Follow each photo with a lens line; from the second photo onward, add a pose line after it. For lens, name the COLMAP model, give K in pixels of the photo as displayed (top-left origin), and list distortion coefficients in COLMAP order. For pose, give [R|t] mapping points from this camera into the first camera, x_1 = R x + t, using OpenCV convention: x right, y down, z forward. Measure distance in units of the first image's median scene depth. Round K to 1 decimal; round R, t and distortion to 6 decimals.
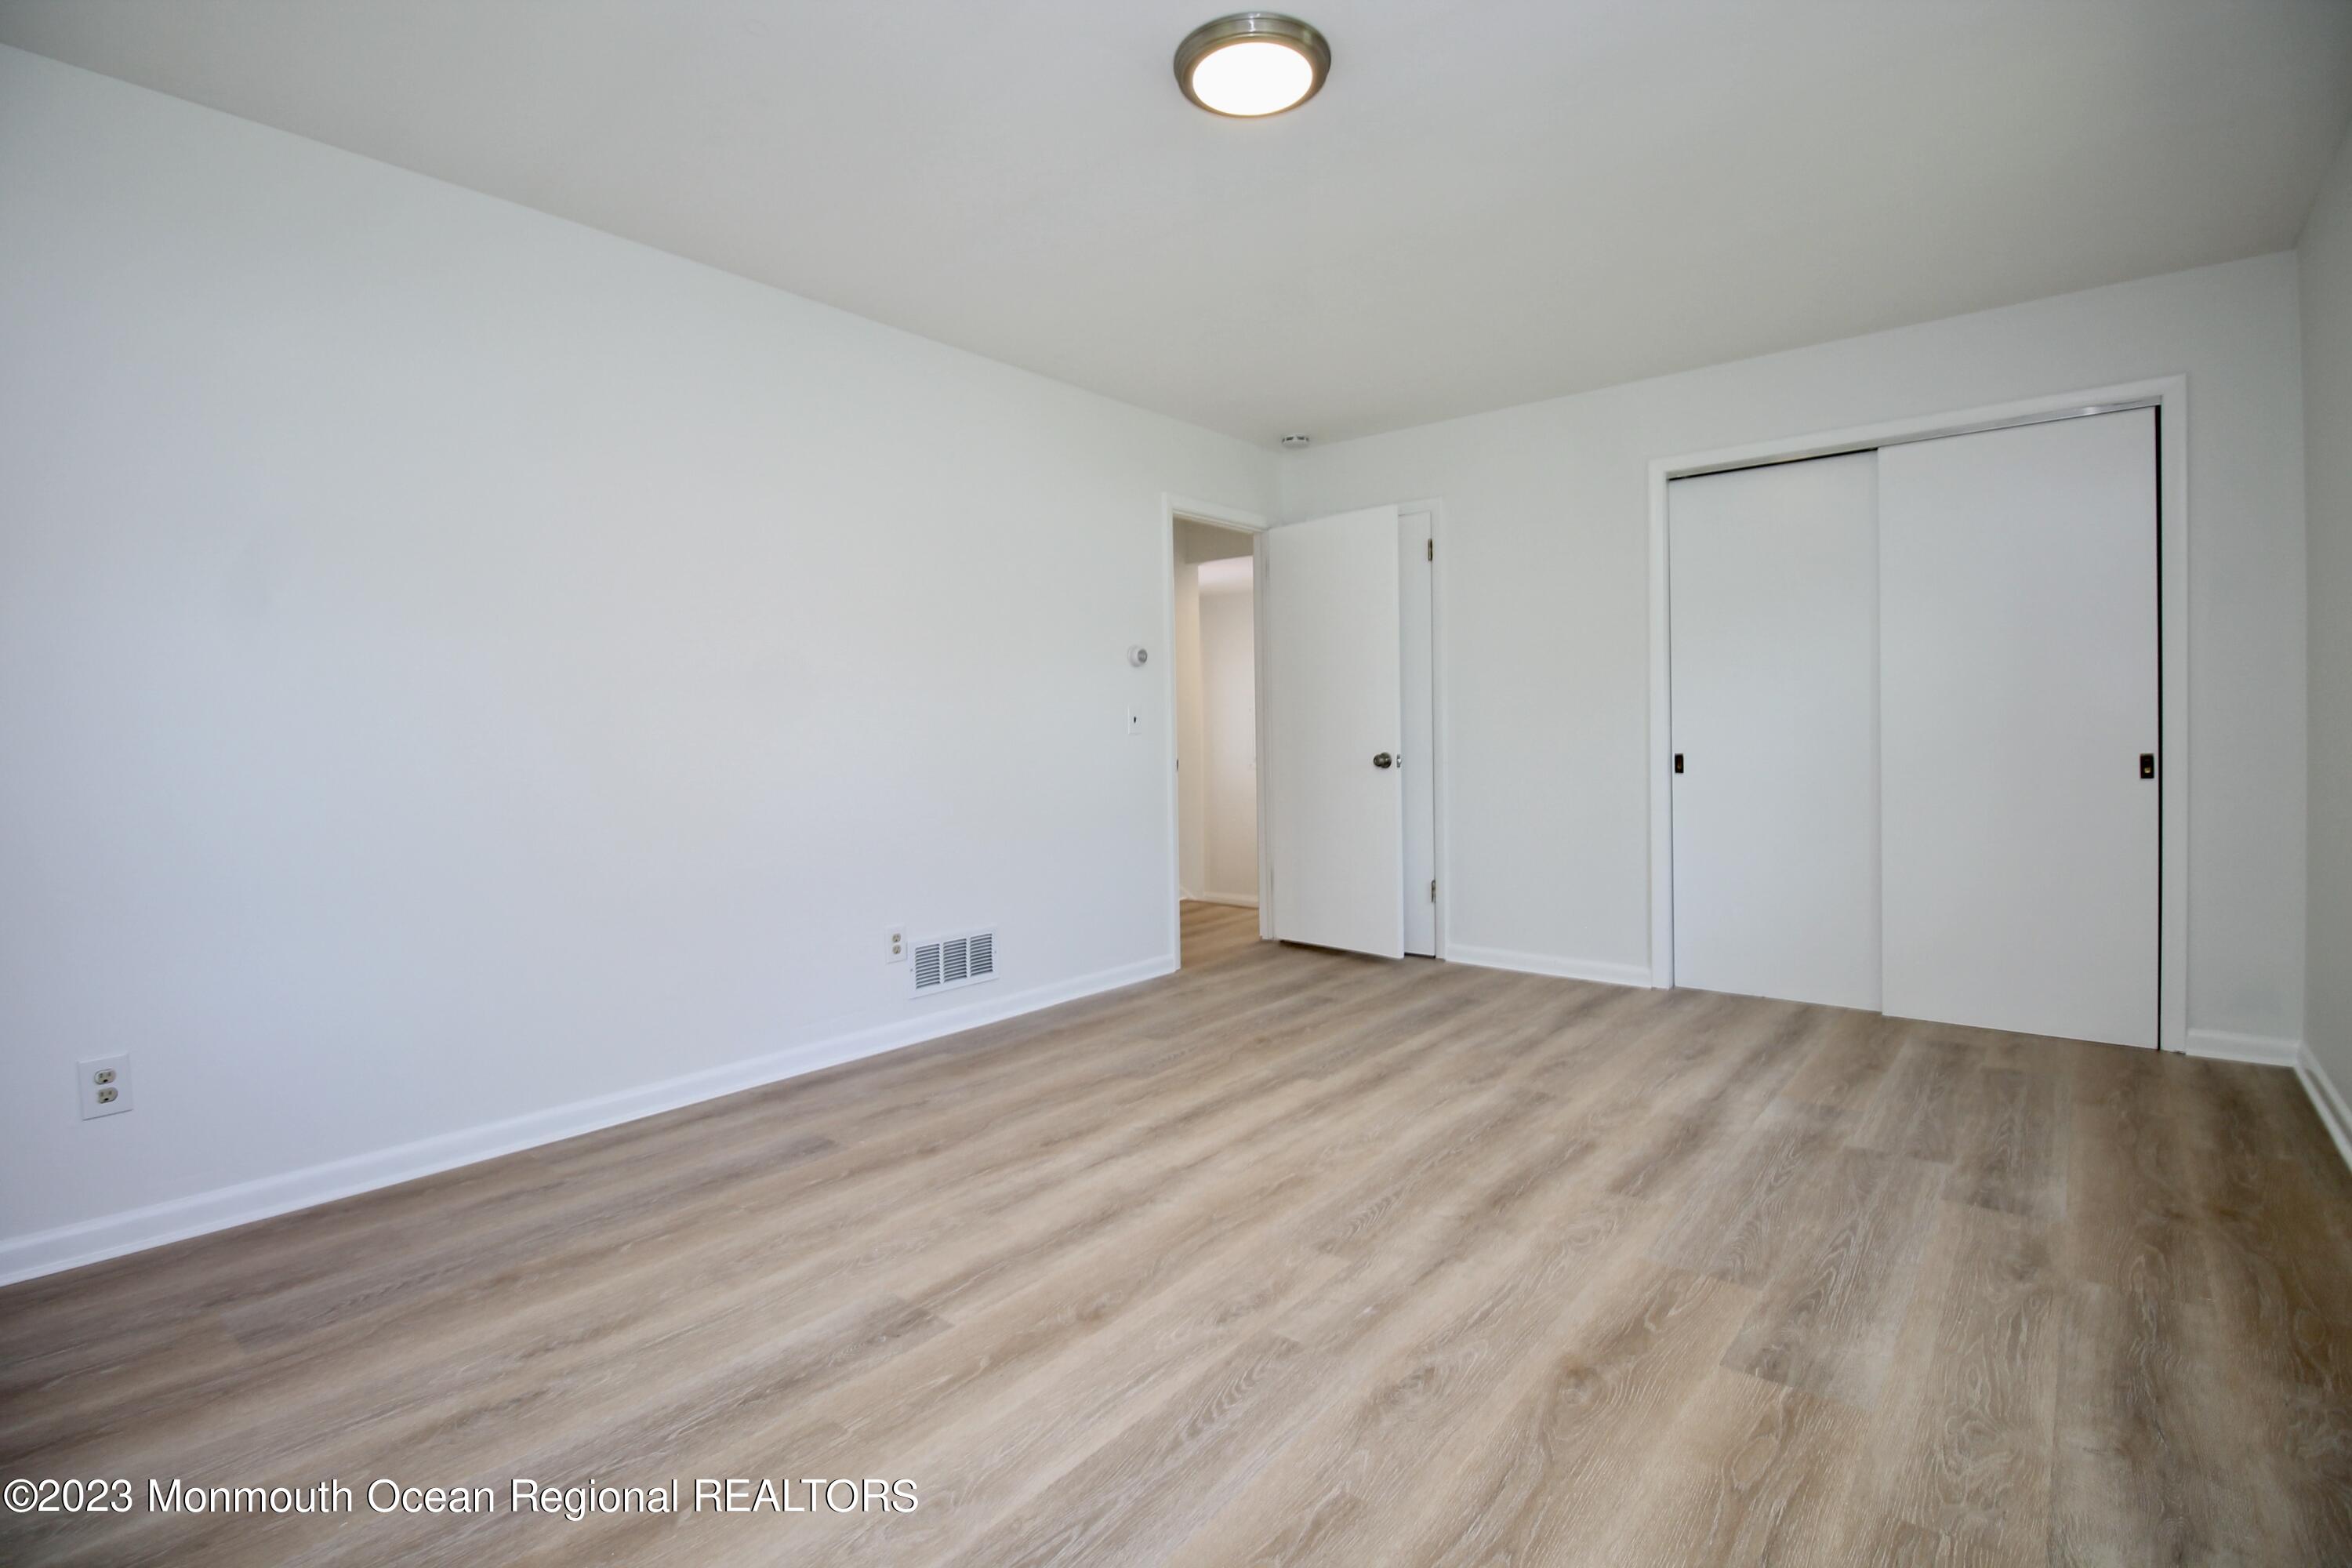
lens RADIAL K [[1087.7, 0, 1191.0], [0, 1087.7, 750.7], [0, 0, 1]] dist [-0.004170, -0.013726]
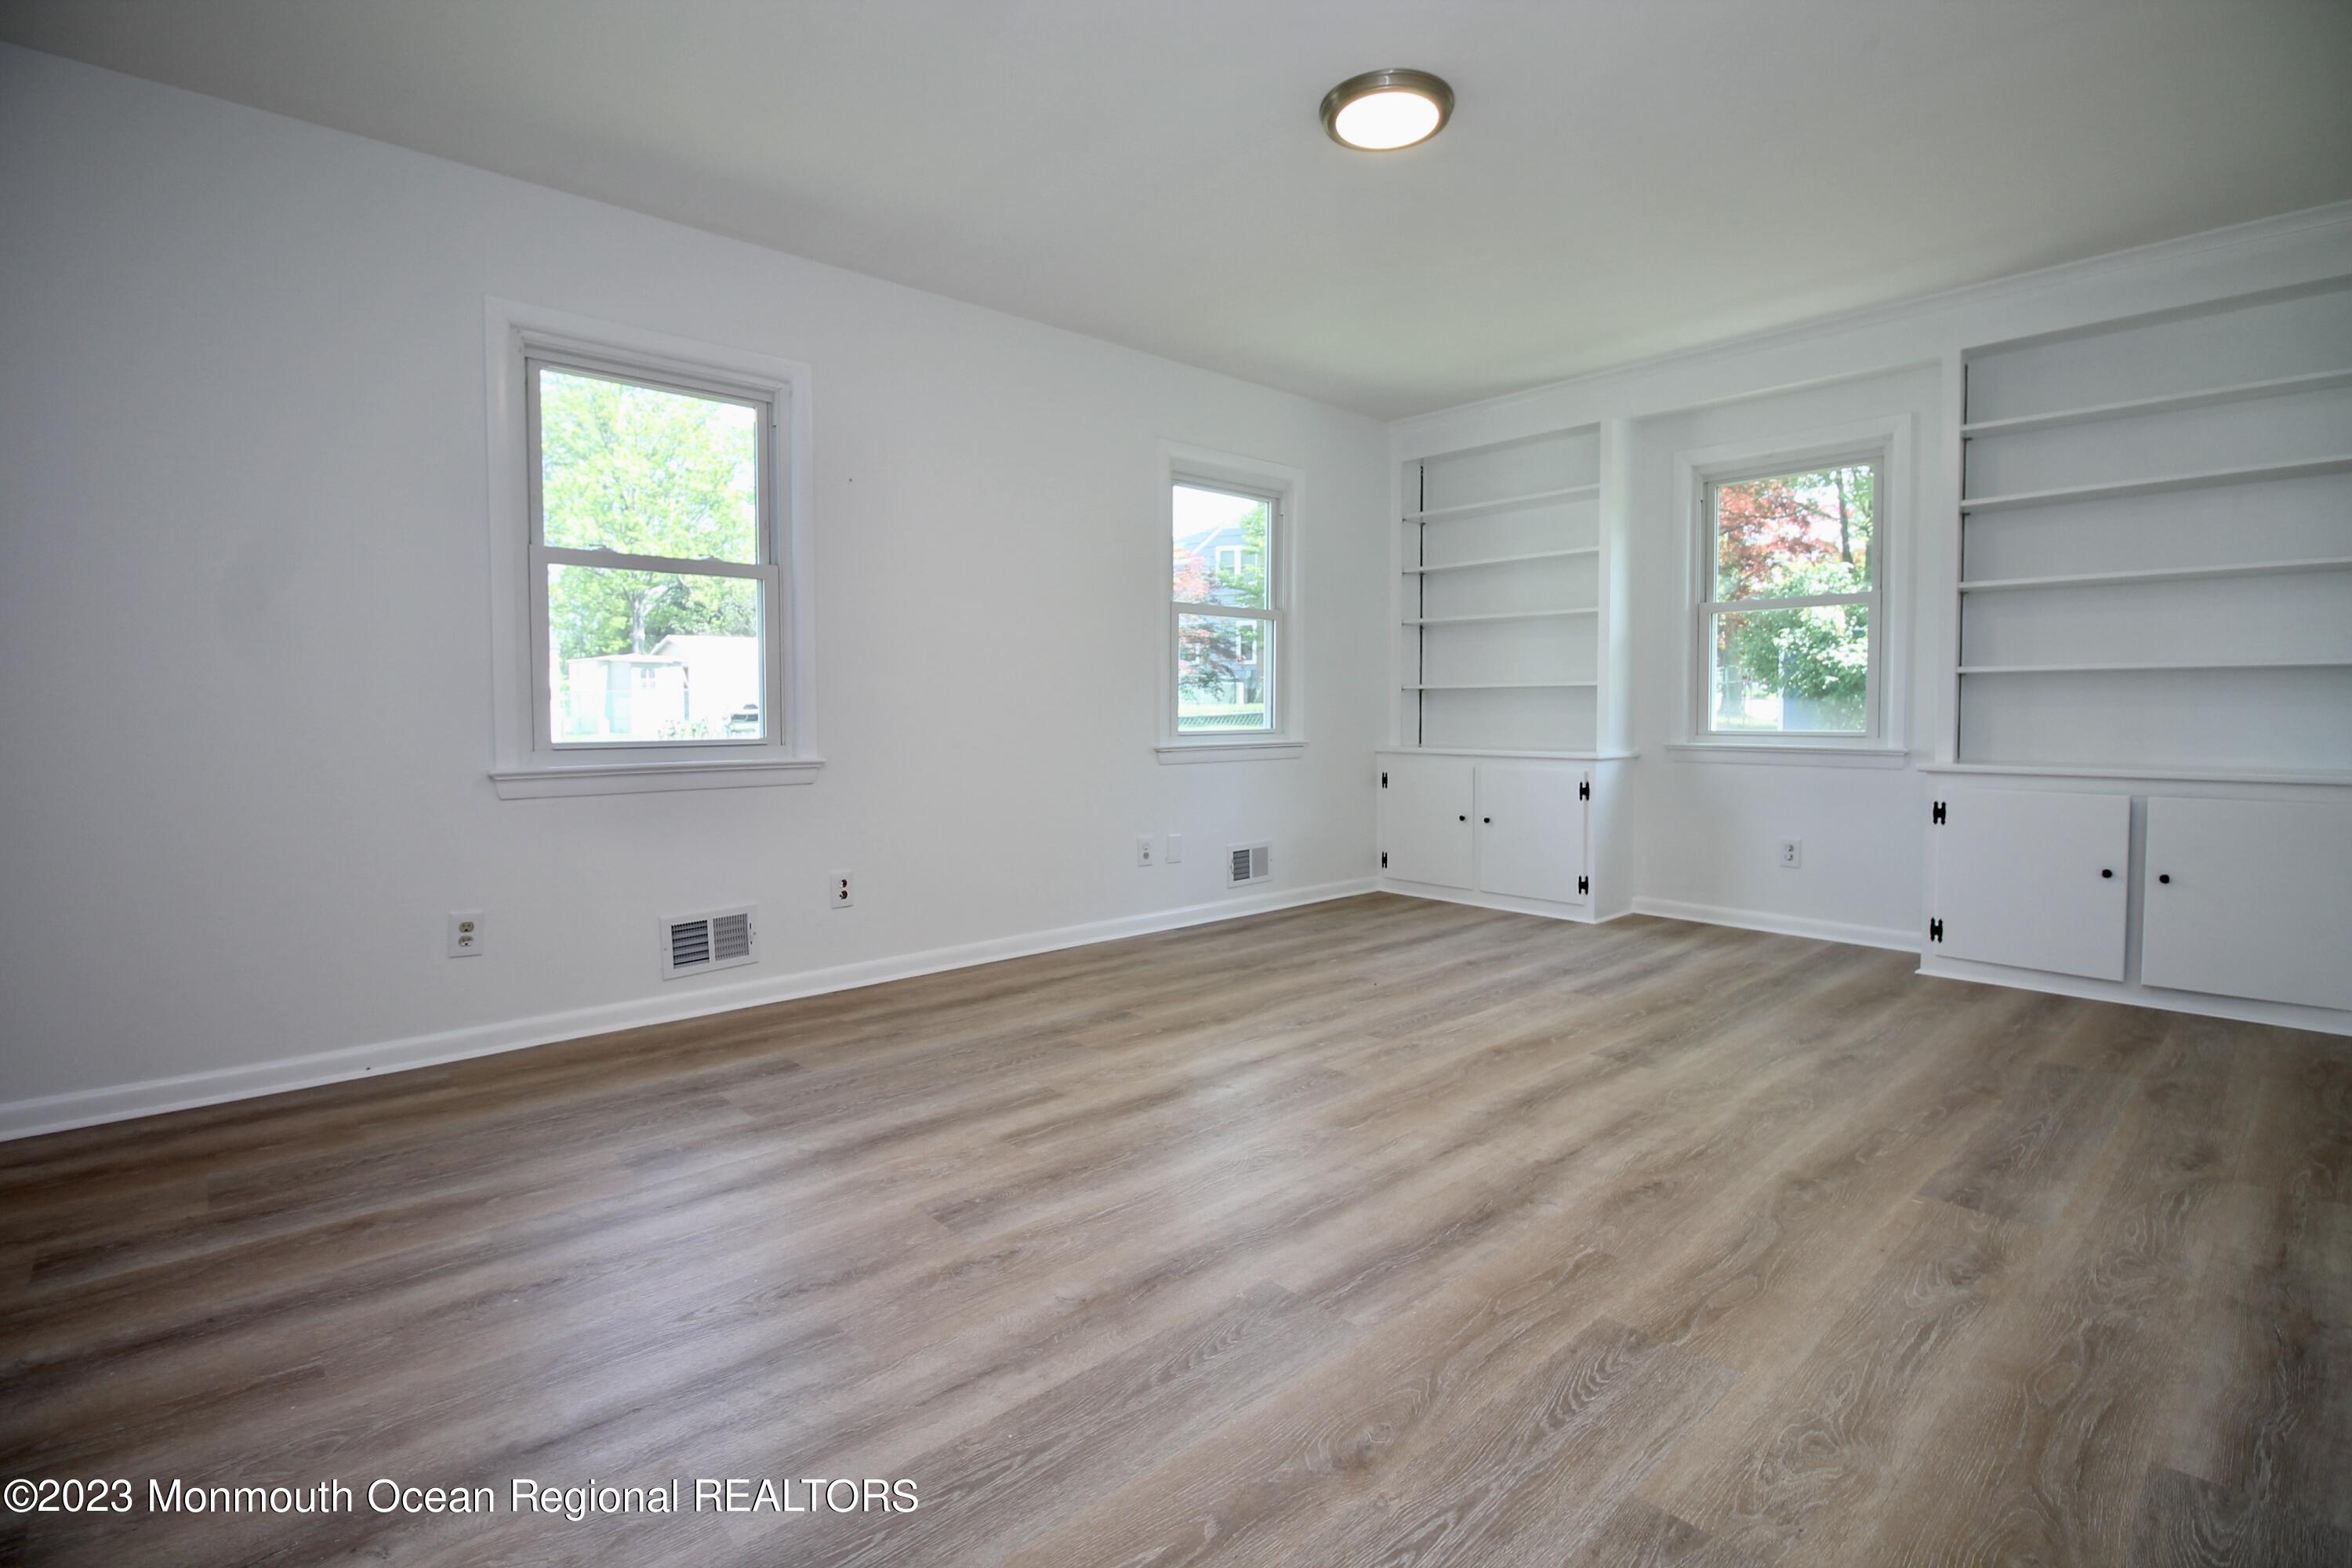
lens RADIAL K [[1139.0, 0, 1186.1], [0, 1139.0, 747.2], [0, 0, 1]] dist [-0.012574, -0.000668]
pose [[-0.990778, 0.011215, 0.135033, 0.103388], [0.017871, 0.998679, 0.048181, 0.000174], [-0.134315, 0.050150, -0.989669, 2.112058]]
